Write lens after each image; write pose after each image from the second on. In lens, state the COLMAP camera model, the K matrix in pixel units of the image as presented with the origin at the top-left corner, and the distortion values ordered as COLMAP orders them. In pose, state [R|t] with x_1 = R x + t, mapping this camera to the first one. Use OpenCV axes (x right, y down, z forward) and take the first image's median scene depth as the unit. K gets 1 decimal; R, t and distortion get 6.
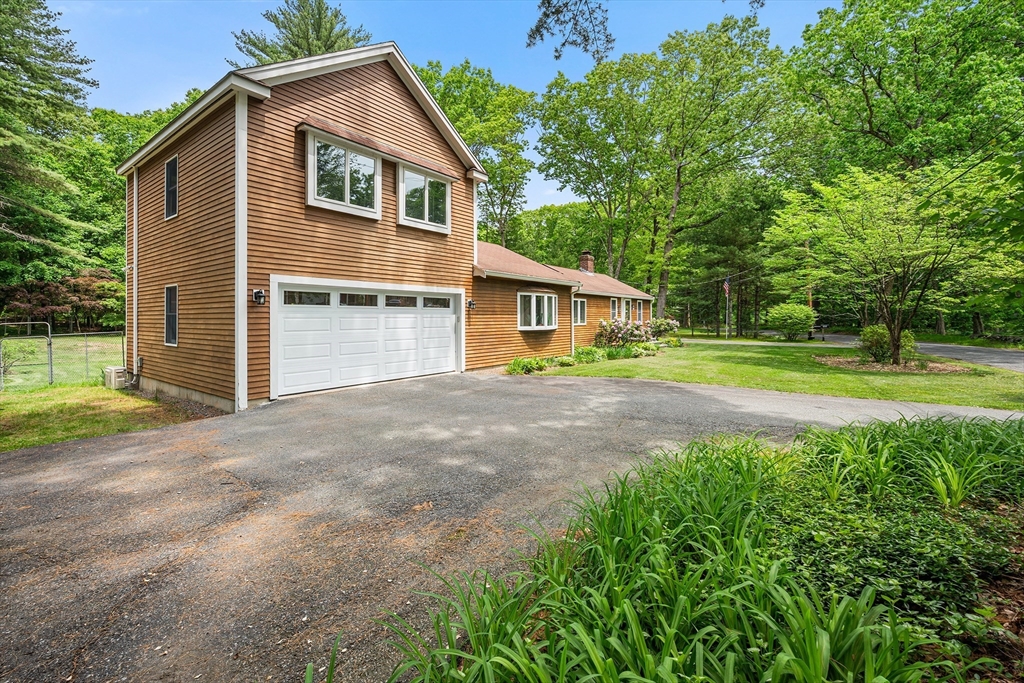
lens RADIAL K [[440.6, 0, 505.2], [0, 440.6, 308.3], [0, 0, 1]] dist [-0.001656, 0.001466]
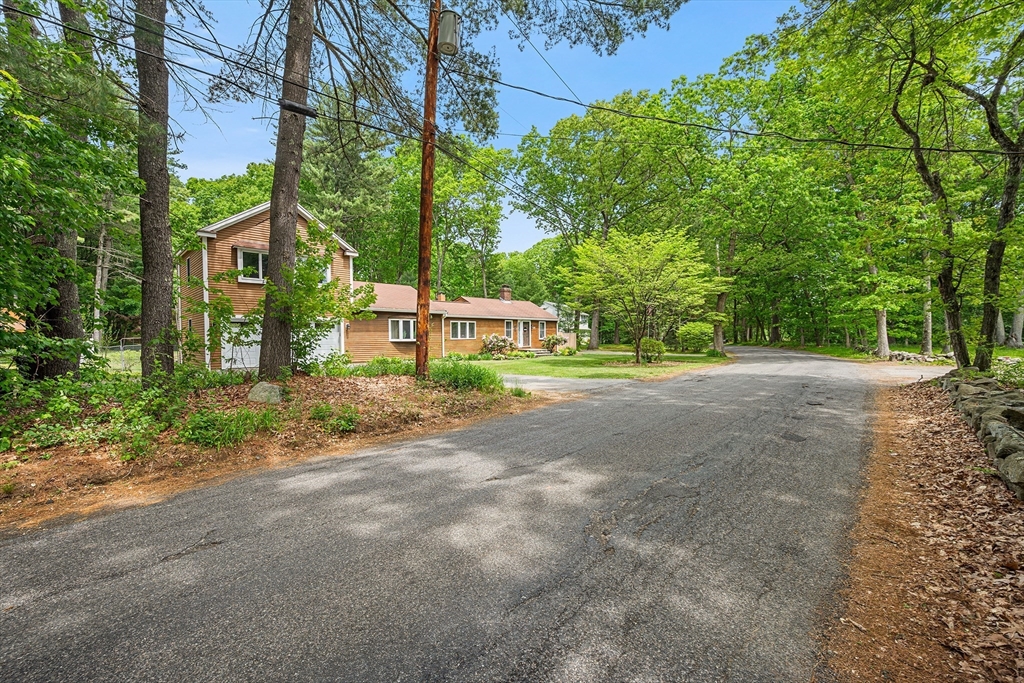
lens RADIAL K [[440.6, 0, 511.9], [0, 440.6, 344.2], [0, 0, 1]] dist [-0.001656, 0.001466]
pose [[0.988757, -0.002163, -0.149516, 0.562773], [0.007712, 0.999302, 0.036541, 0.002000], [0.149333, -0.037283, 0.988084, -0.447460]]
